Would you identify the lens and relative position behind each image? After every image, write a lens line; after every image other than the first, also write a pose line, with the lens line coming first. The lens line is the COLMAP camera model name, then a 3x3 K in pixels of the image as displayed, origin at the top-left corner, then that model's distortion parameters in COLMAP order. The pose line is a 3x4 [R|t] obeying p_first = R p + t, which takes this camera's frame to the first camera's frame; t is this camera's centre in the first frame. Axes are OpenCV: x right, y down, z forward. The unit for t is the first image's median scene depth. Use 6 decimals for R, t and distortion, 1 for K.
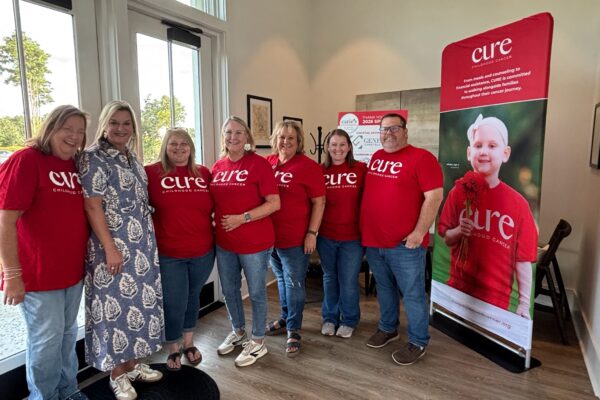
lens RADIAL K [[368.0, 0, 300.0], [0, 368.0, 200.0], [0, 0, 1]] dist [-0.000714, -0.000587]
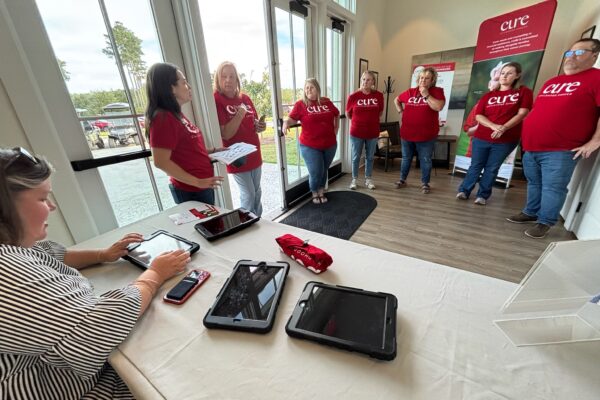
lens RADIAL K [[238.5, 0, 300.0], [0, 238.5, 200.0], [0, 0, 1]] dist [0.000422, 0.000097]
pose [[0.996996, -0.019768, -0.074883, -0.454452], [0.037635, 0.968703, 0.245353, 0.115183], [0.067689, -0.247434, 0.966537, -0.429436]]
